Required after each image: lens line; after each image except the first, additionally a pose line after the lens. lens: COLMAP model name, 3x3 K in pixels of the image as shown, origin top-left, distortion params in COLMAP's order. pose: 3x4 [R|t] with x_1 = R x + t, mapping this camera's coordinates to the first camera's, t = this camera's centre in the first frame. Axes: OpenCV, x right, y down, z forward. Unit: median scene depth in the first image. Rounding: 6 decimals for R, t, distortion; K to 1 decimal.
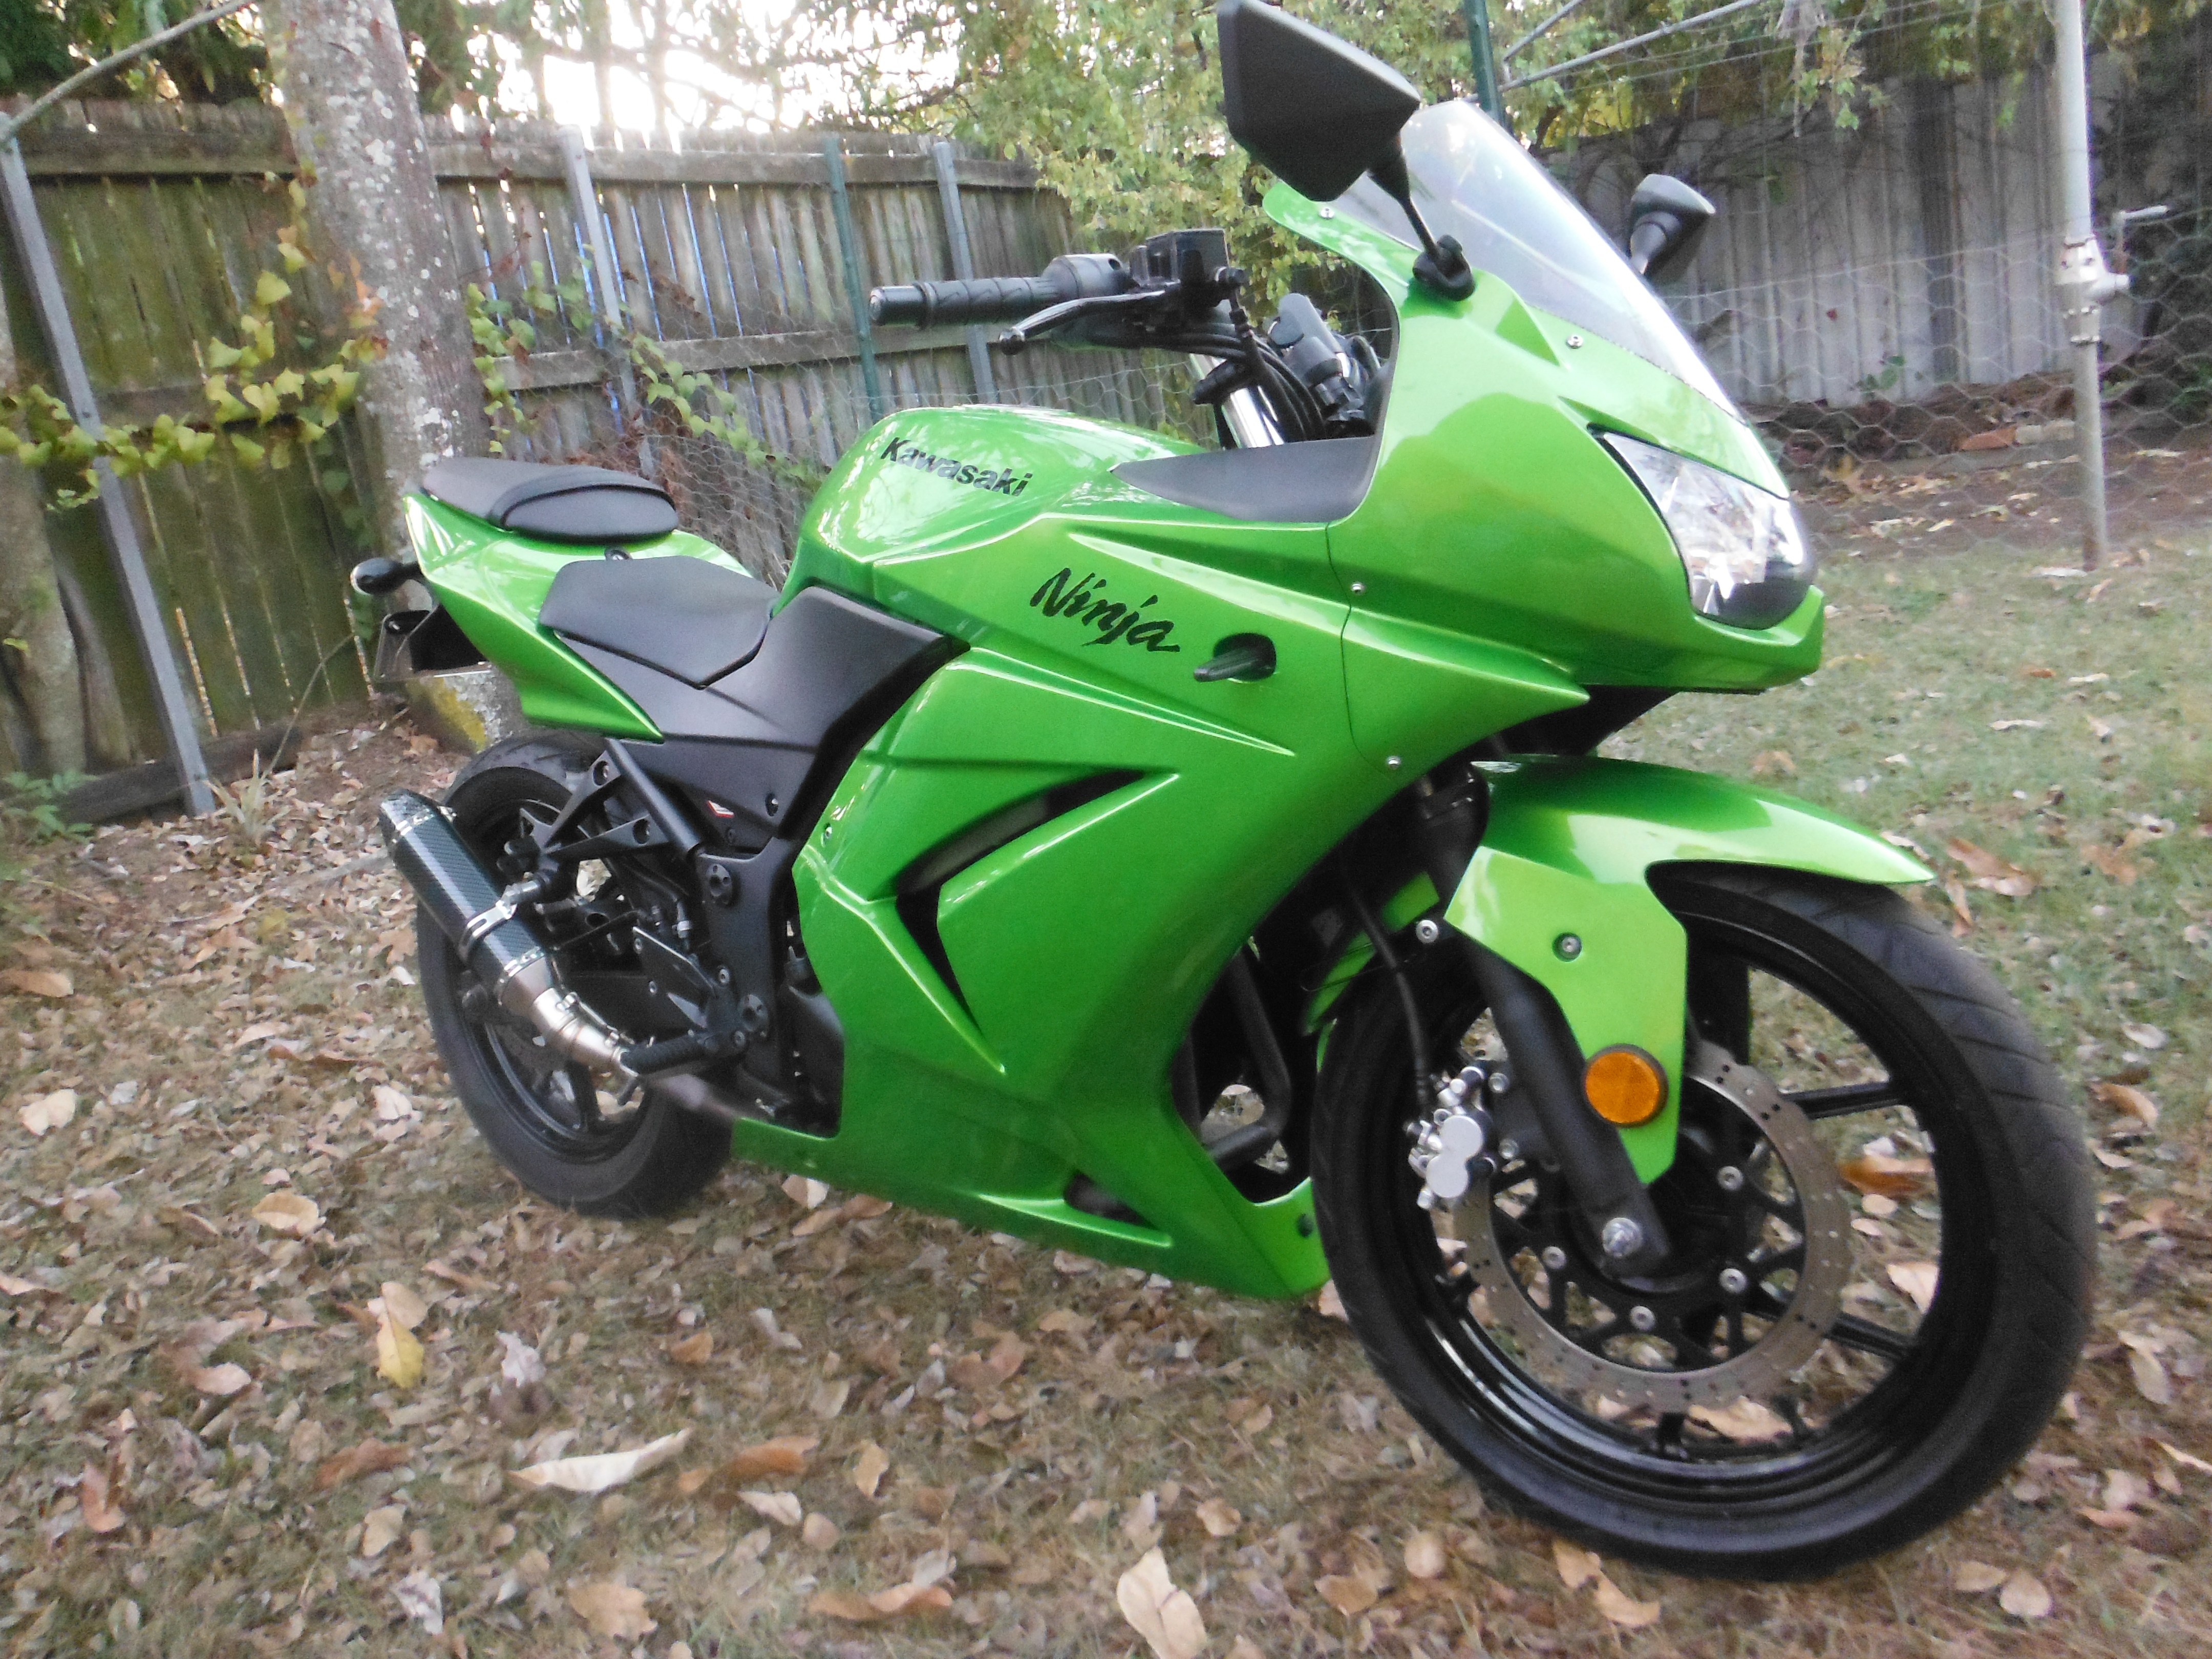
lens RADIAL K [[1826.7, 0, 1114.5], [0, 1826.7, 838.3], [0, 0, 1]] dist [0.010568, -0.022865]
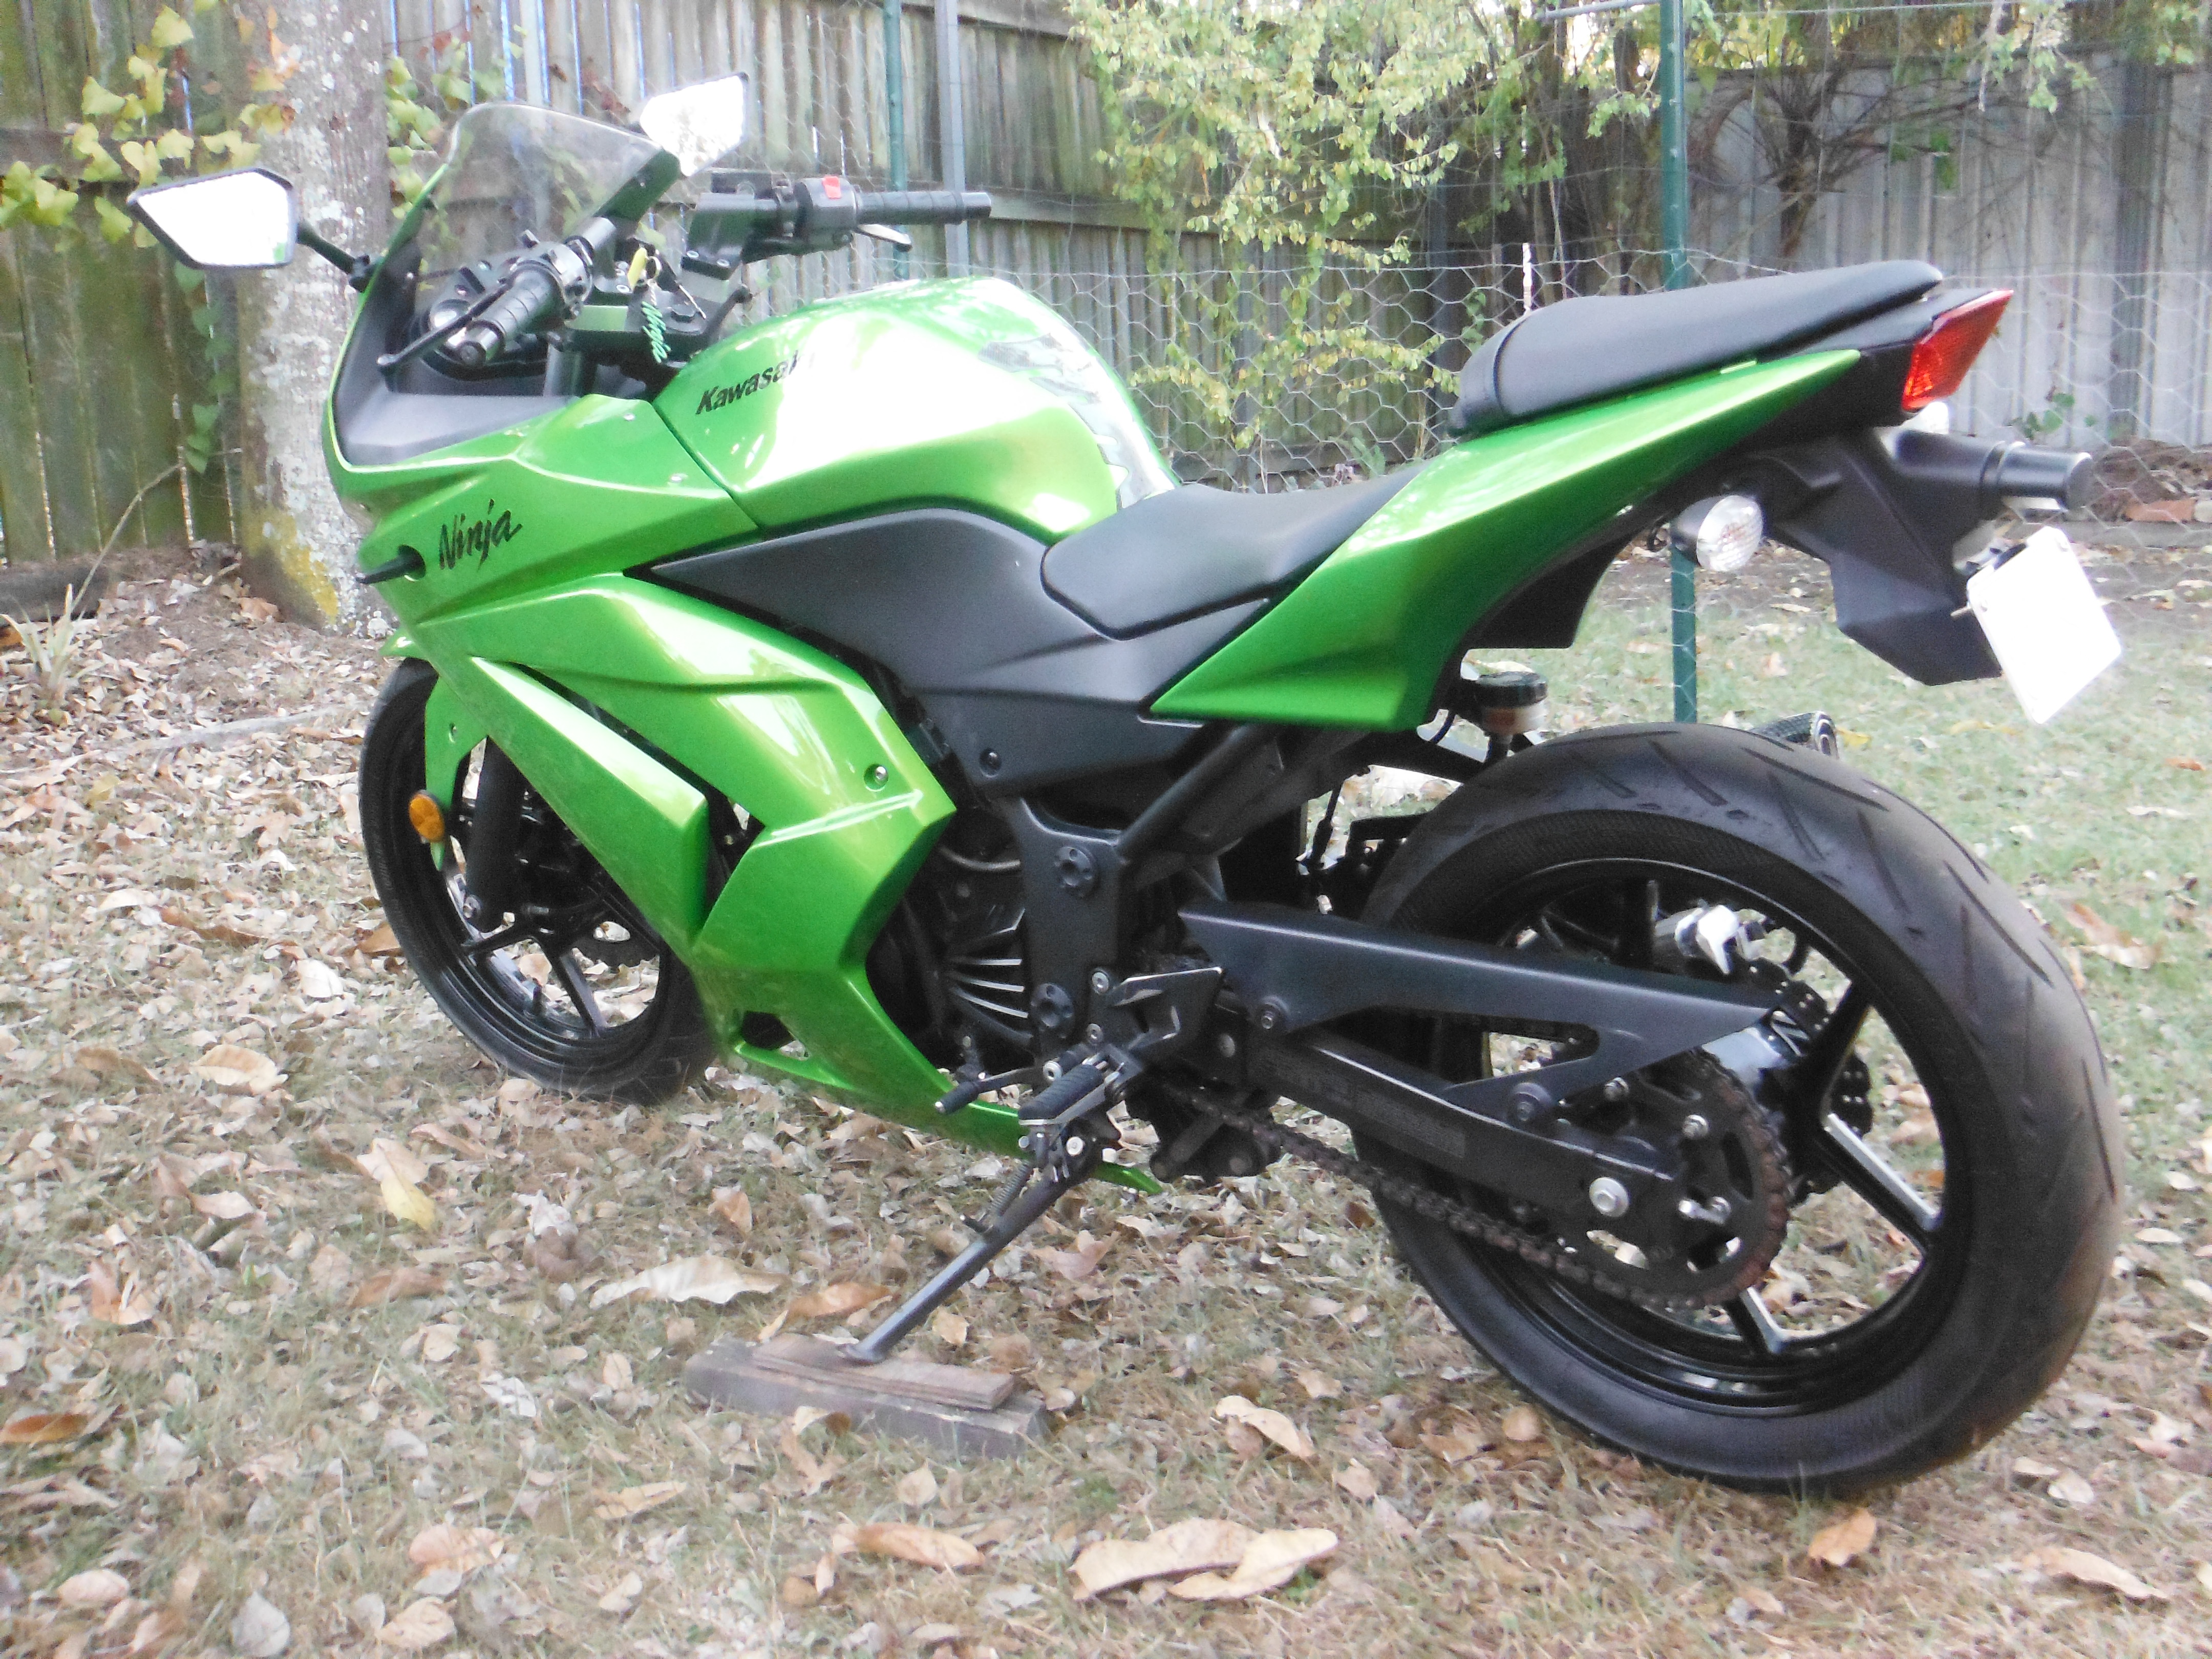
lens RADIAL K [[2535.2, 0, 1116.1], [0, 2535.2, 903.2], [0, 0, 1]] dist [-0.014633, 0.000000]
pose [[0.989915, 0.123235, 0.069866, -0.081946], [-0.122504, 0.992359, -0.014679, 0.059933], [-0.071142, 0.005972, 0.997448, -0.178068]]
